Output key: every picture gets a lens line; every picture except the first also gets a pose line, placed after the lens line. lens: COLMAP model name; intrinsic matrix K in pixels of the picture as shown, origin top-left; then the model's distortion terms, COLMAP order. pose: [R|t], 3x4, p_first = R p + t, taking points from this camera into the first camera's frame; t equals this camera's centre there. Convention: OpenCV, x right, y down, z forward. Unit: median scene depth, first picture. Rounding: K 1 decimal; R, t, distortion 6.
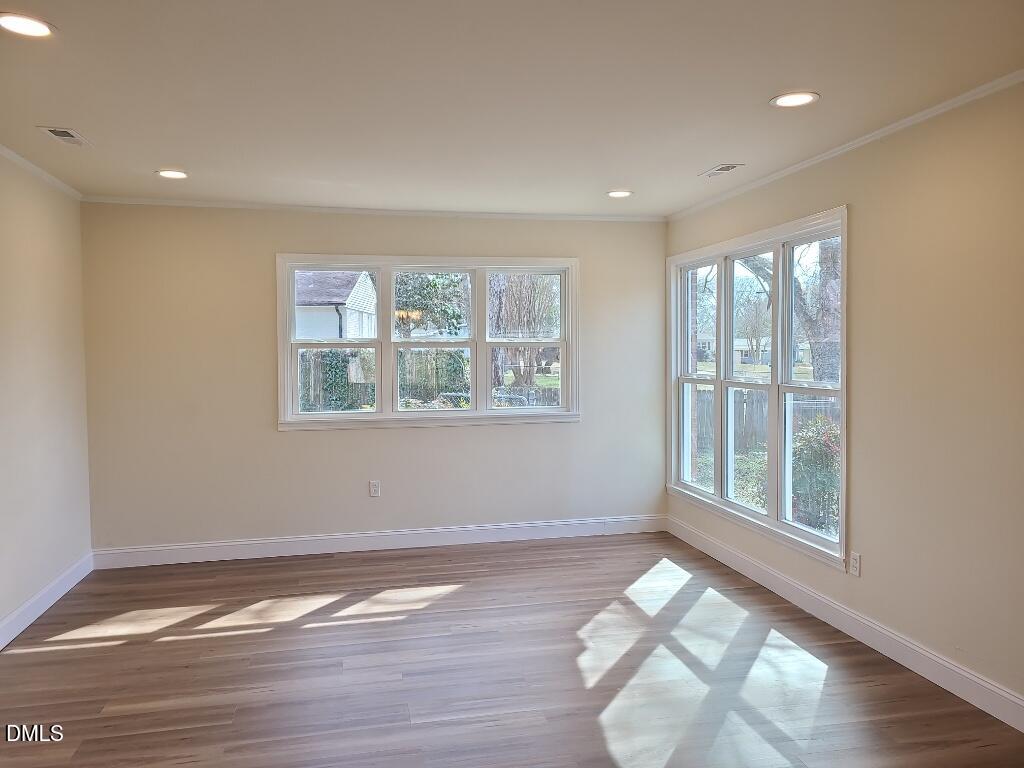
lens RADIAL K [[774.0, 0, 518.1], [0, 774.0, 382.3], [0, 0, 1]] dist [0.063264, -0.031109]
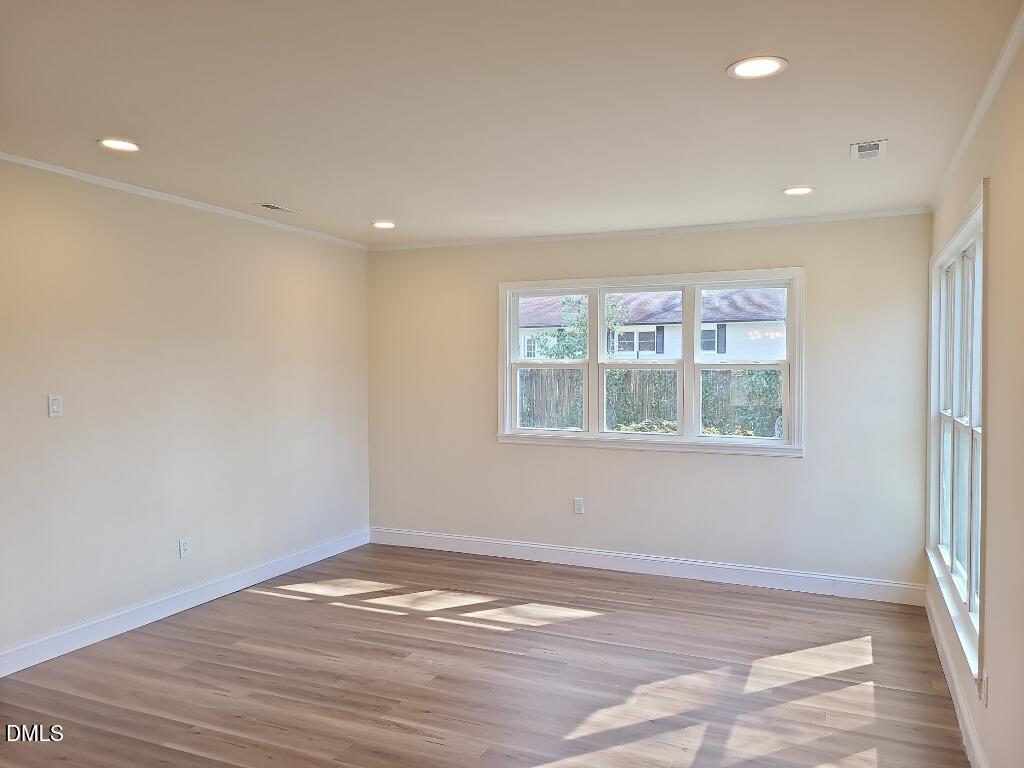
lens RADIAL K [[774.0, 0, 514.6], [0, 774.0, 382.8], [0, 0, 1]] dist [0.063264, -0.031109]
pose [[0.806177, 0.023567, -0.591205, 0.438531], [-0.034934, 0.999359, -0.007799, -0.018066], [0.590642, 0.026941, 0.806484, 0.151348]]
